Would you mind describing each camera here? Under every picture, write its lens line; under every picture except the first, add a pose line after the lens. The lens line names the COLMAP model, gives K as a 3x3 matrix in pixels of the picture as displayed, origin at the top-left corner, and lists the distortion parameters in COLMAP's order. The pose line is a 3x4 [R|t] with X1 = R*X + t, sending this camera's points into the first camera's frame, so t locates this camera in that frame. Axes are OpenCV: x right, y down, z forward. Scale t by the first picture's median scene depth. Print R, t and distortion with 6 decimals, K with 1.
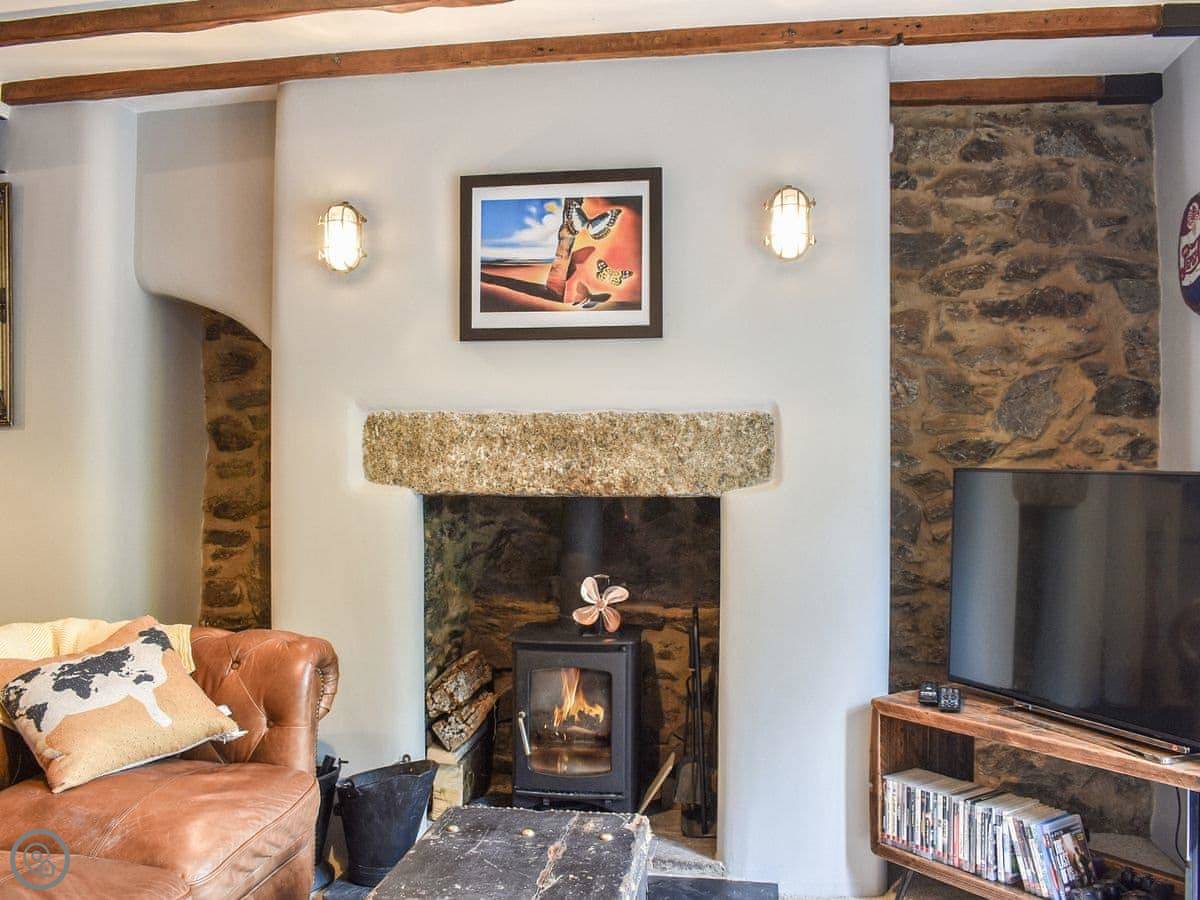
lens RADIAL K [[1058.9, 0, 600.0], [0, 1058.9, 450.0], [0, 0, 1]] dist [-0.045040, -0.001625]
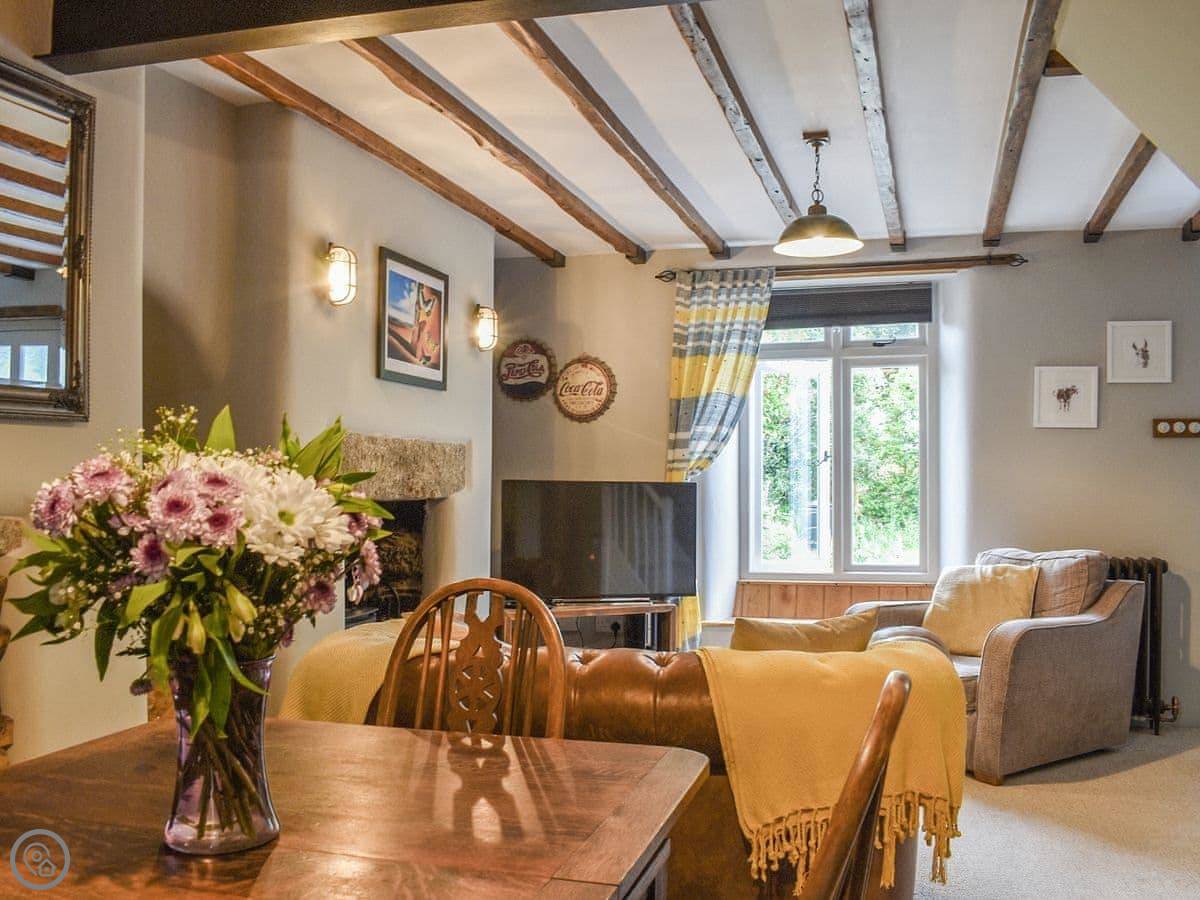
lens RADIAL K [[1058.9, 0, 600.0], [0, 1058.9, 450.0], [0, 0, 1]] dist [-0.045040, -0.001625]
pose [[0.129505, 0.021828, 0.991339, -1.334787], [-0.018375, 0.999639, -0.019610, 0.000551], [-0.991409, -0.015677, 0.129859, 0.581803]]
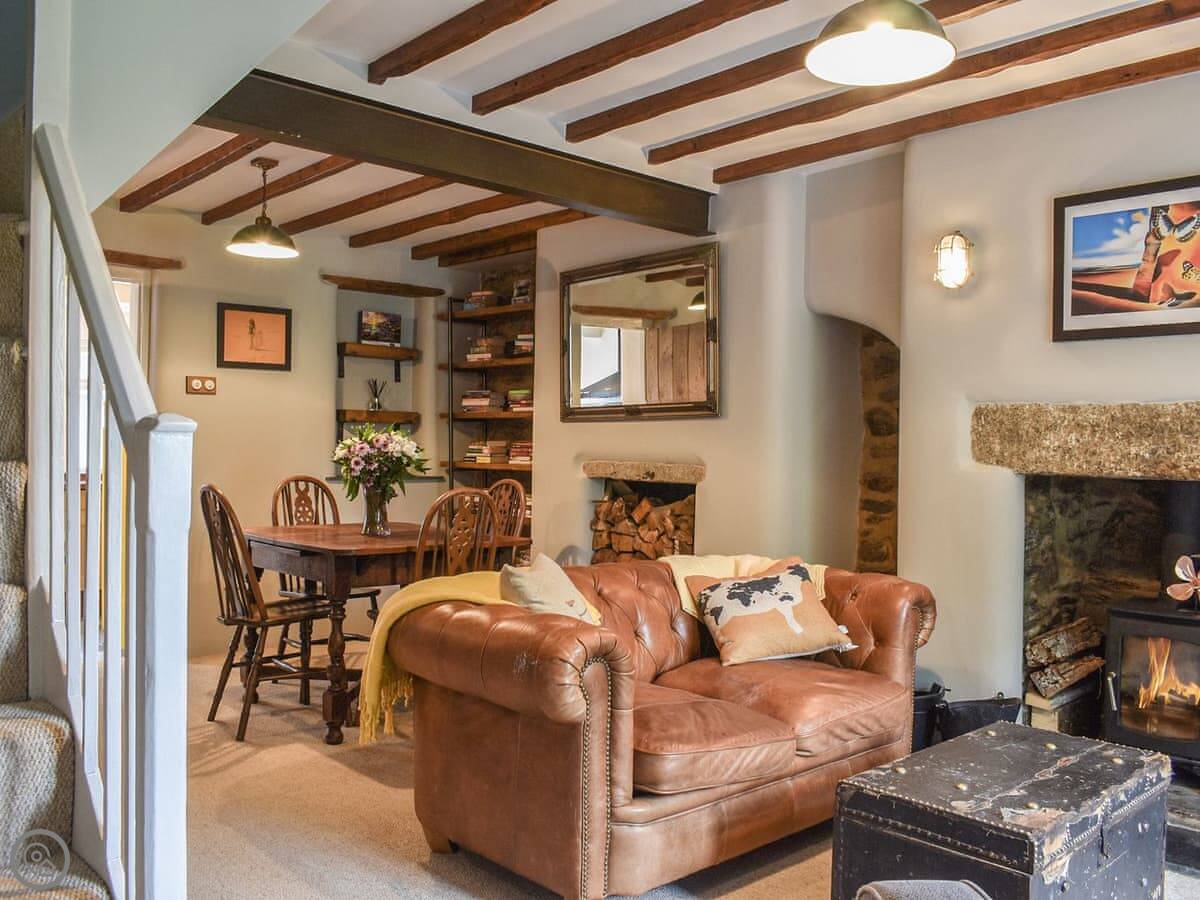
lens RADIAL K [[1058.9, 0, 600.0], [0, 1058.9, 450.0], [0, 0, 1]] dist [-0.045040, -0.001625]
pose [[0.778451, 0.014047, -0.627549, 0.202952], [-0.005280, 0.999861, 0.015832, -0.000656], [0.627684, -0.009011, 0.778416, -0.203253]]
